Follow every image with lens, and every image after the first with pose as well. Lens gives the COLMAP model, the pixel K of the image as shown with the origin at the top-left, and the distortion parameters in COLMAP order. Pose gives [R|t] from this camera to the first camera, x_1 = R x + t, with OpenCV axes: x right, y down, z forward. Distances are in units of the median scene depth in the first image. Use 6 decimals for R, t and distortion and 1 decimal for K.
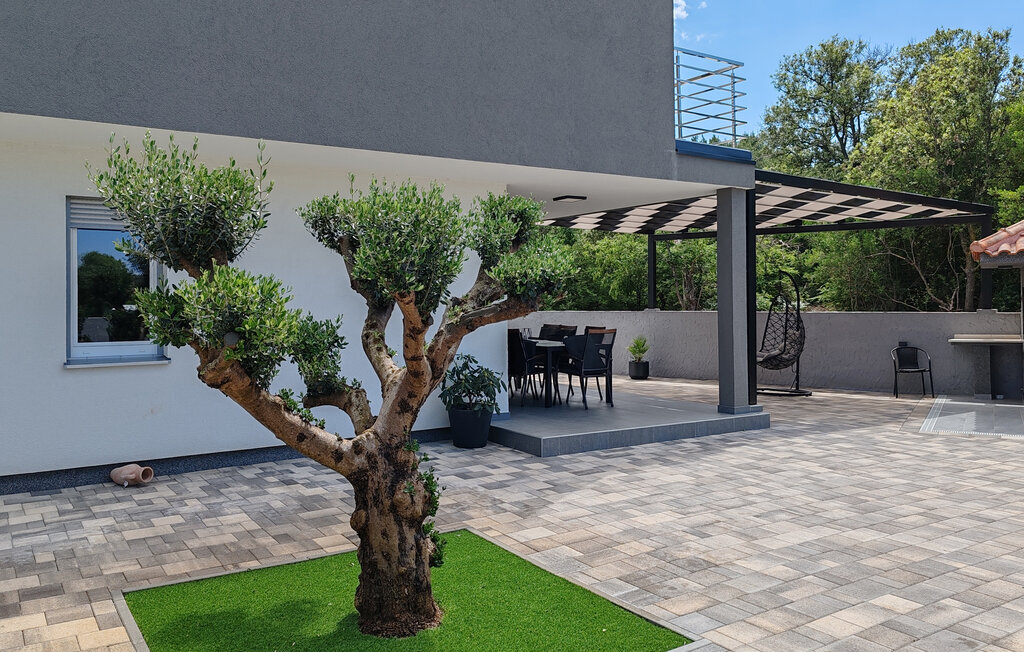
lens RADIAL K [[807.5, 0, 514.2], [0, 807.5, 289.4], [0, 0, 1]] dist [0.010110, 0.004384]
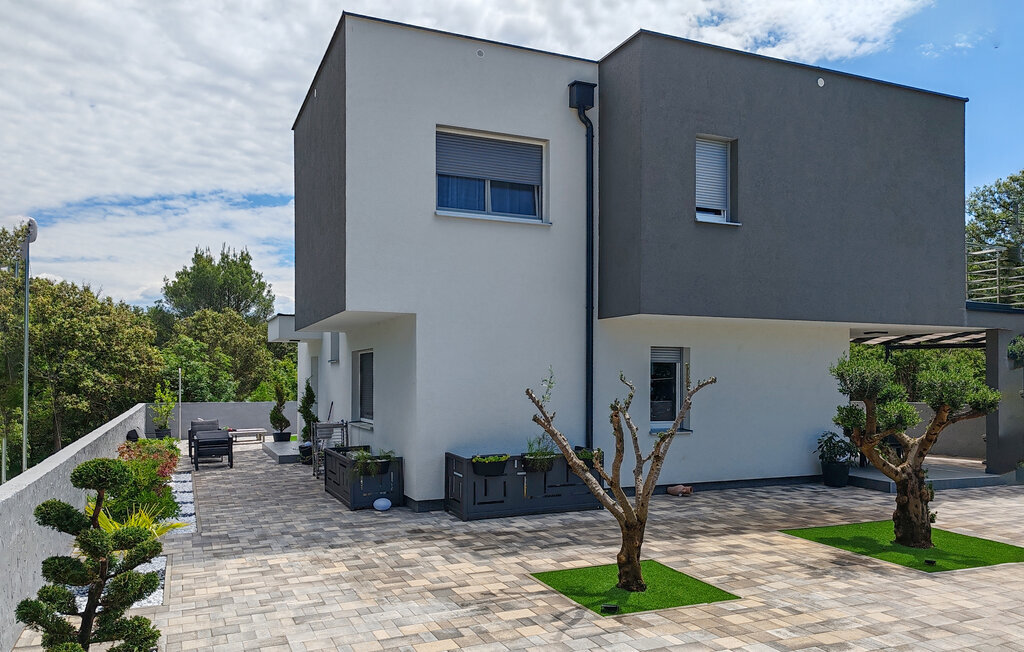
lens RADIAL K [[740.5, 0, 508.2], [0, 740.5, 362.9], [0, 0, 1]] dist [0.008491, 0.003959]
pose [[0.982337, 0.004359, -0.187070, -0.475692], [-0.006246, 0.999935, -0.009500, -0.049158], [0.187016, 0.010501, 0.982301, -0.713031]]
